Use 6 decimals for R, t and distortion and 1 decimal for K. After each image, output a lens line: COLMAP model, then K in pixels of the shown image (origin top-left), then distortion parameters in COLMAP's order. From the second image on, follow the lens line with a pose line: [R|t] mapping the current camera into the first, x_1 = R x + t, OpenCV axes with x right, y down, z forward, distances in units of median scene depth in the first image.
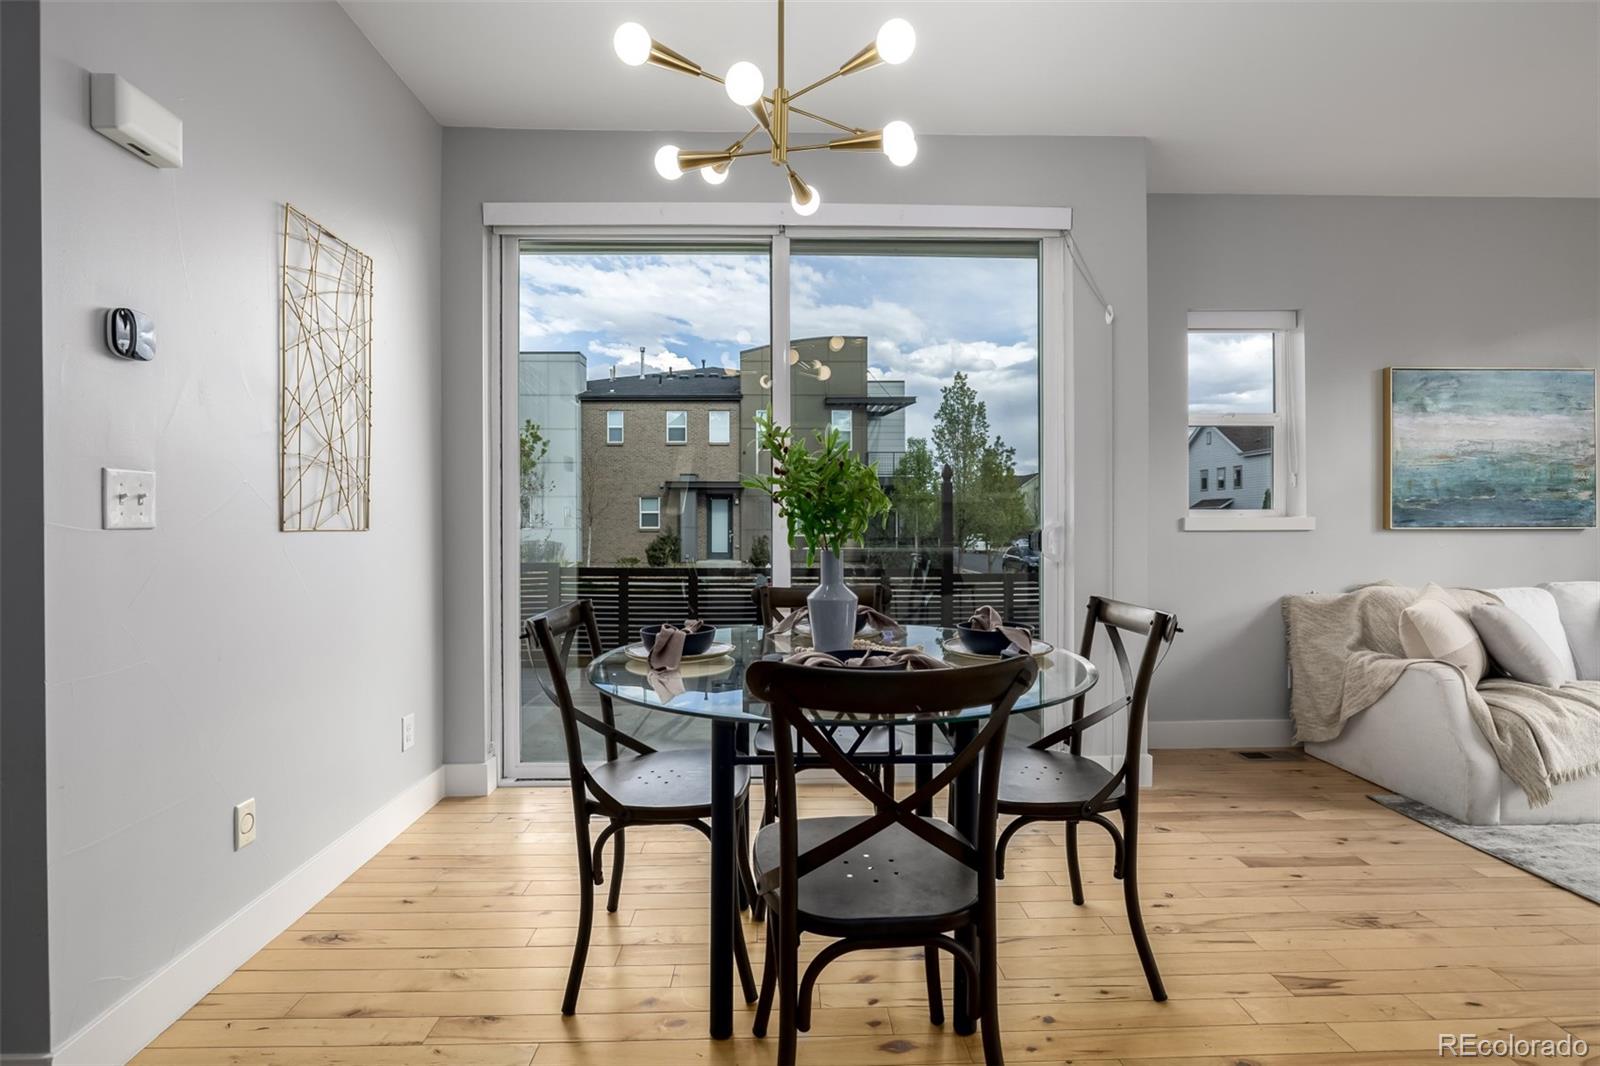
lens RADIAL K [[731.0, 0, 805.0], [0, 731.0, 532.4], [0, 0, 1]] dist [-0.008436, 0.000068]
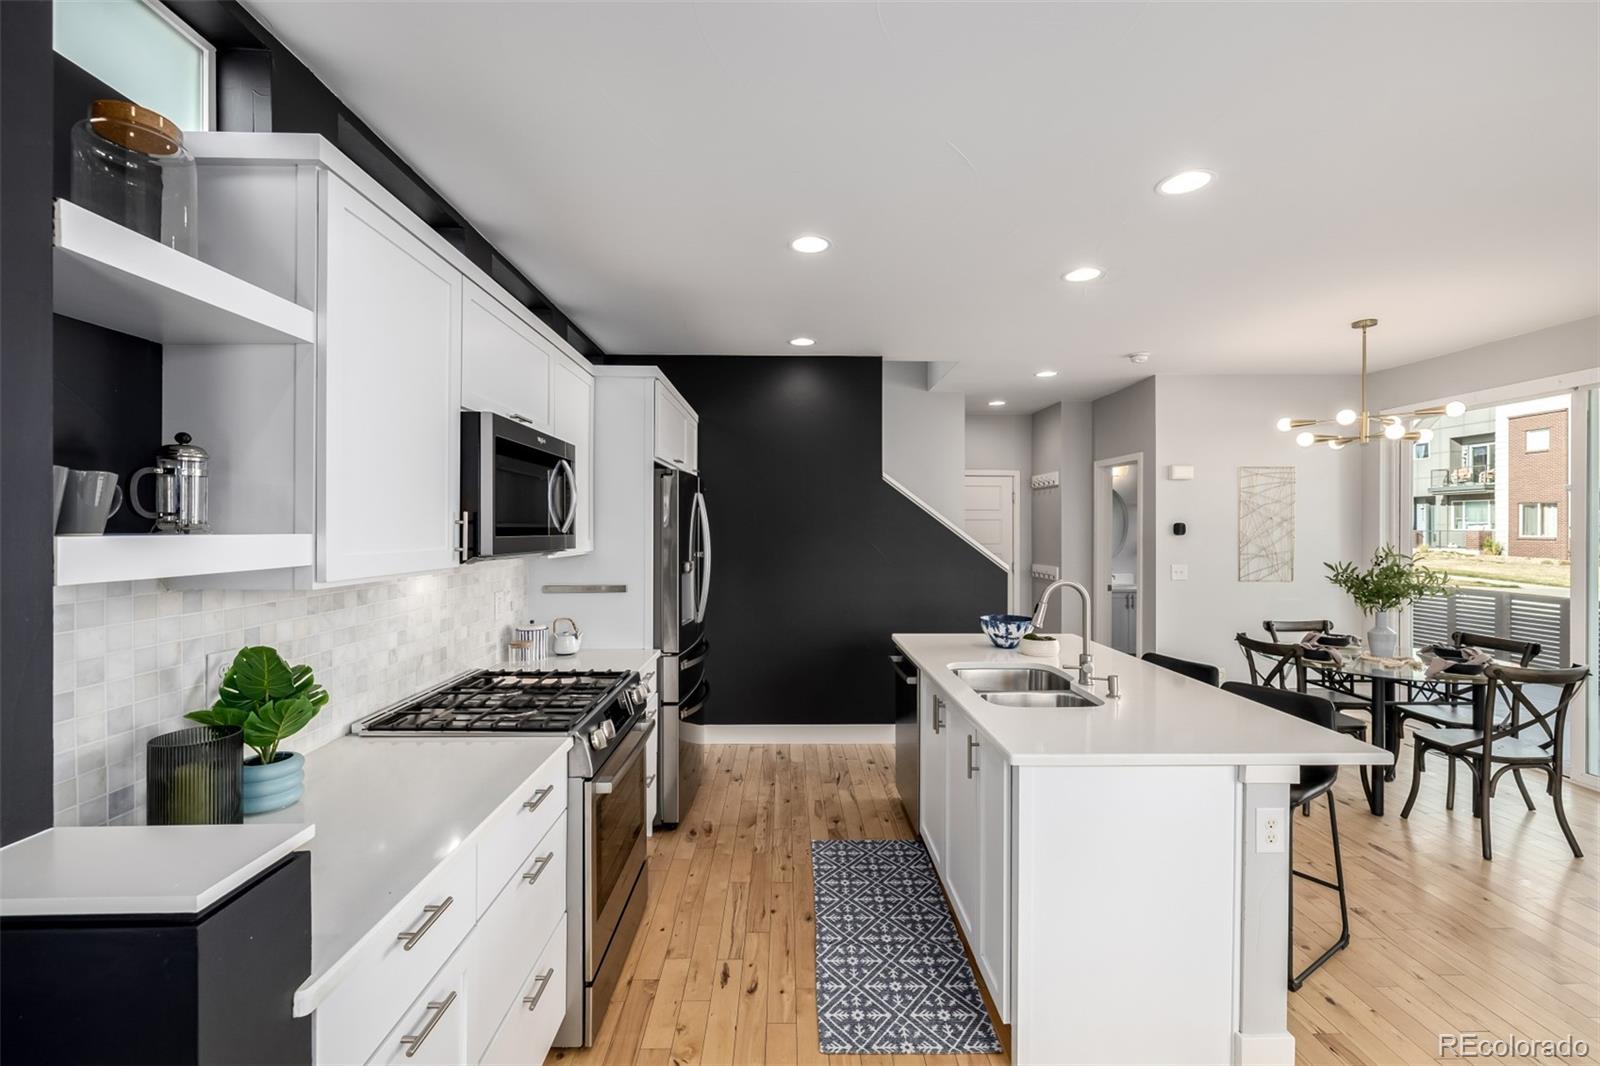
lens RADIAL K [[671.5, 0, 799.3], [0, 671.5, 527.2], [0, 0, 1]] dist [-0.003185, 0.000704]
pose [[0.002240, 0.003302, -0.999992, 1.231164], [-0.012565, 0.999916, 0.003274, -0.130955], [0.999919, 0.012558, 0.002281, -0.467942]]
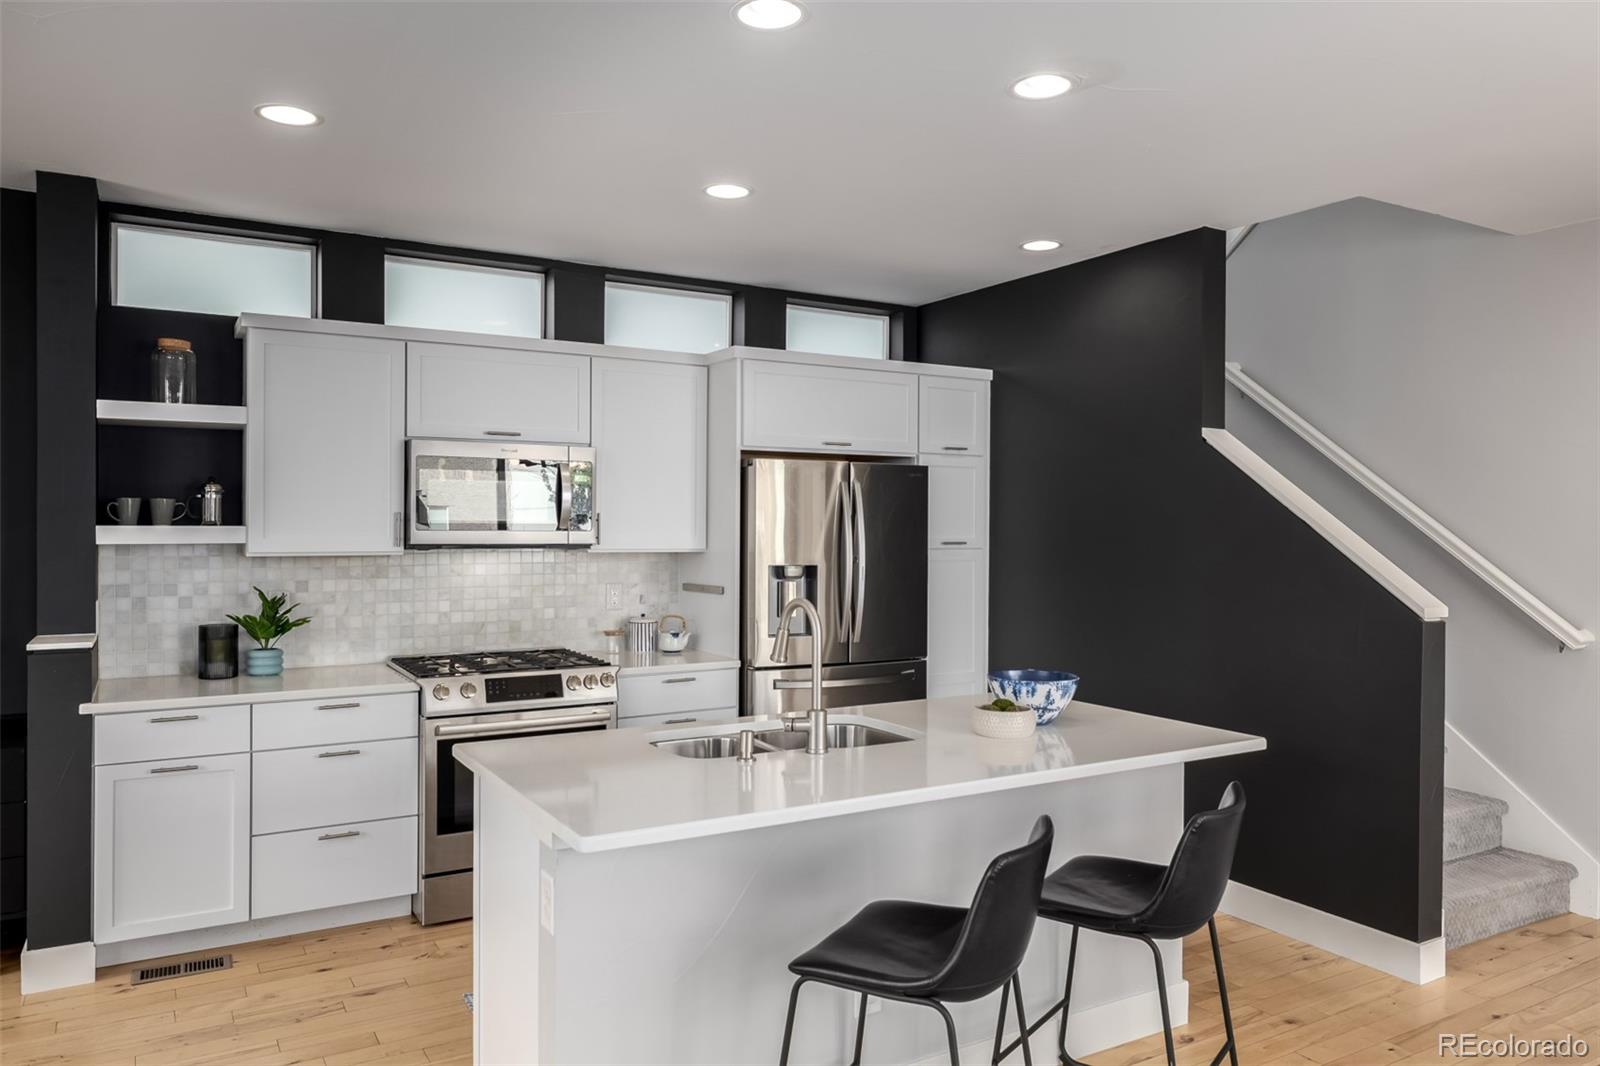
lens RADIAL K [[1106.1, 0, 803.8], [0, 1106.1, 525.3], [0, 0, 1]] dist [0.007140, -0.010996]
pose [[-0.868687, -0.000795, -0.495361, 0.880975], [-0.007711, 0.999899, 0.011917, -0.143040], [0.495301, 0.014172, -0.868606, 0.692790]]
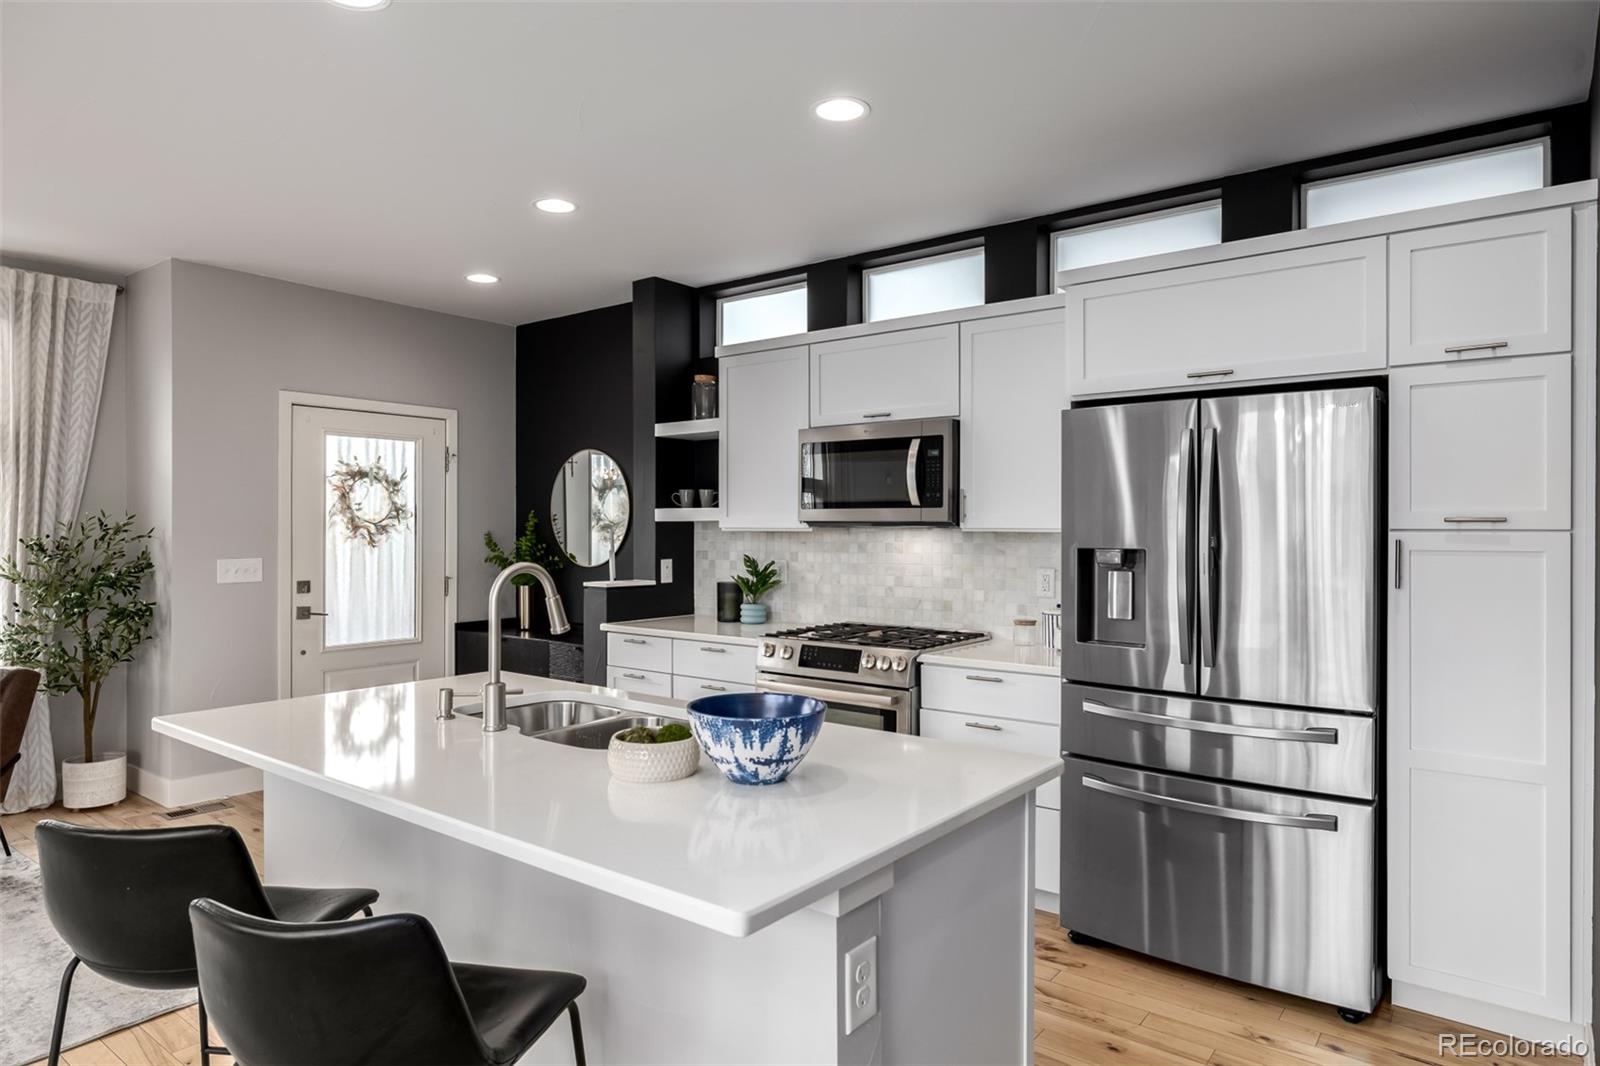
lens RADIAL K [[951.8, 0, 796.2], [0, 951.8, 521.0], [0, 0, 1]] dist [-0.007854, -0.006260]
pose [[-0.776558, 0.005211, 0.630024, -0.225876], [0.006010, 0.999982, -0.000864, -0.098243], [-0.630017, 0.003115, -0.776575, 0.308379]]
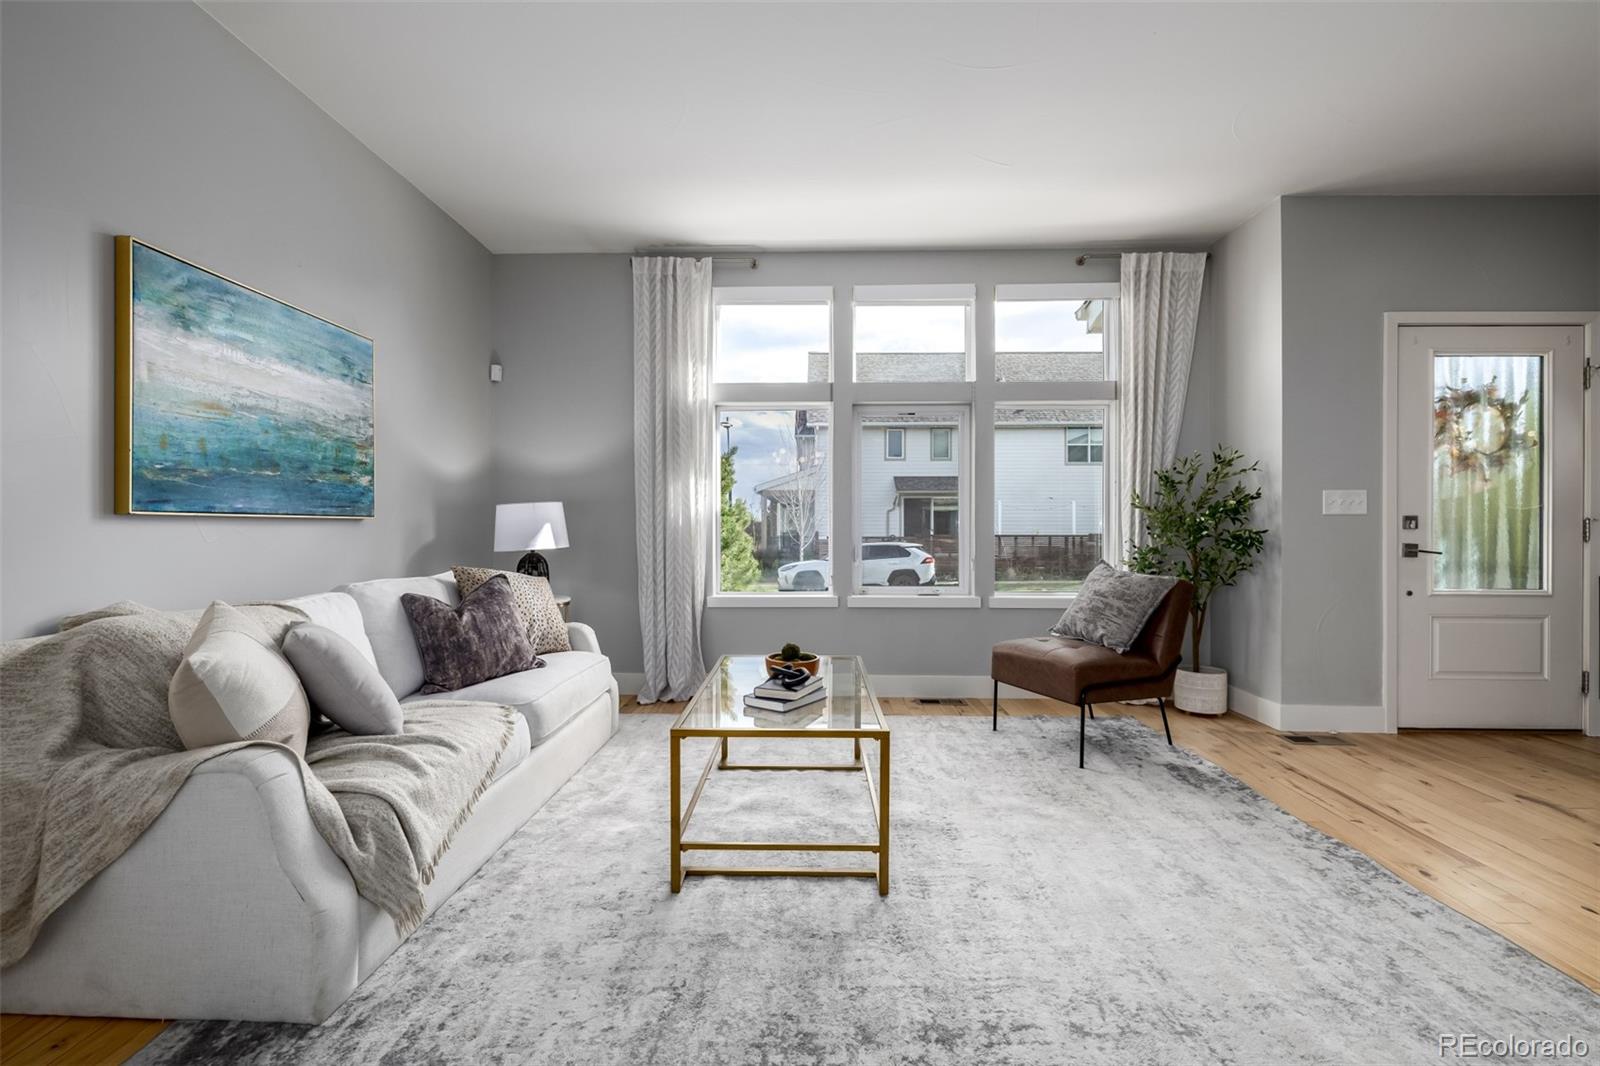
lens RADIAL K [[671.5, 0, 799.1], [0, 671.5, 522.8], [0, 0, 1]] dist [-0.003185, 0.000704]
pose [[0.055326, 0.009354, 0.998425, 0.338749], [0.007227, 0.999926, -0.009768, 0.013360], [-0.998442, 0.007757, 0.055255, 0.492263]]
